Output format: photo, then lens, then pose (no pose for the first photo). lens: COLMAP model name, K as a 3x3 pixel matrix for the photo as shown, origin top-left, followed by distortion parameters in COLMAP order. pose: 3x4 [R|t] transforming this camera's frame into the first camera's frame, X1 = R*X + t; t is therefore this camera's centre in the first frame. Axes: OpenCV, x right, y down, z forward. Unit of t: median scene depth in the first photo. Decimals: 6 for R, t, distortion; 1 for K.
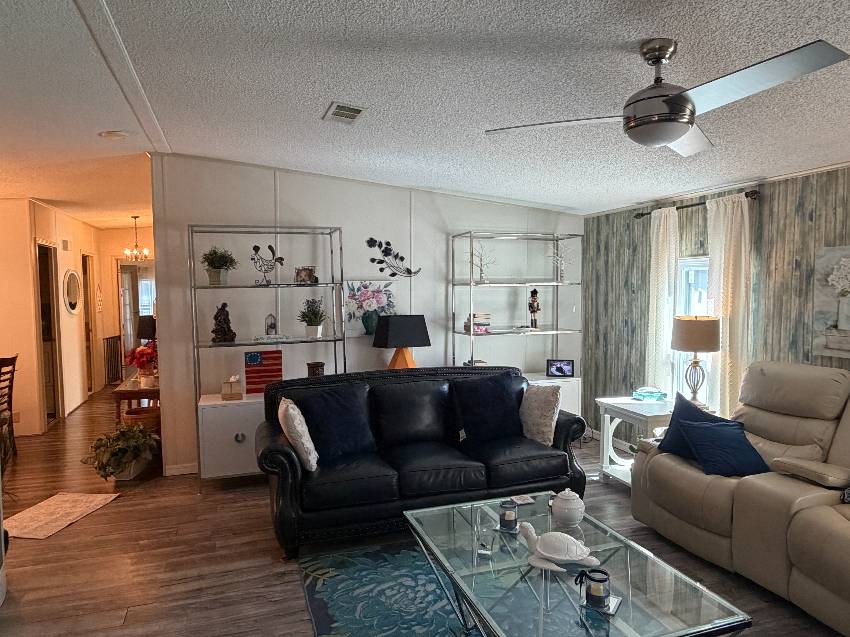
lens RADIAL K [[565.5, 0, 424.7], [0, 565.5, 322.2], [0, 0, 1]] dist [0.012516, -0.003491]
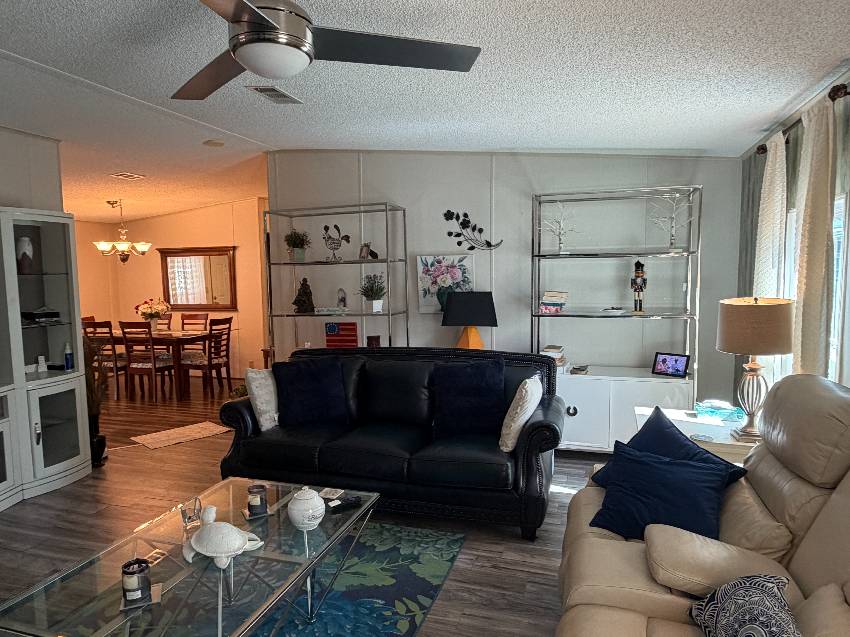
lens RADIAL K [[565.5, 0, 423.1], [0, 565.5, 321.3], [0, 0, 1]] dist [0.012516, -0.003491]
pose [[0.804837, 0.046426, -0.591677, 0.449559], [-0.023125, 0.998632, 0.046901, -0.005434], [0.593045, -0.024065, 0.804809, 0.200278]]
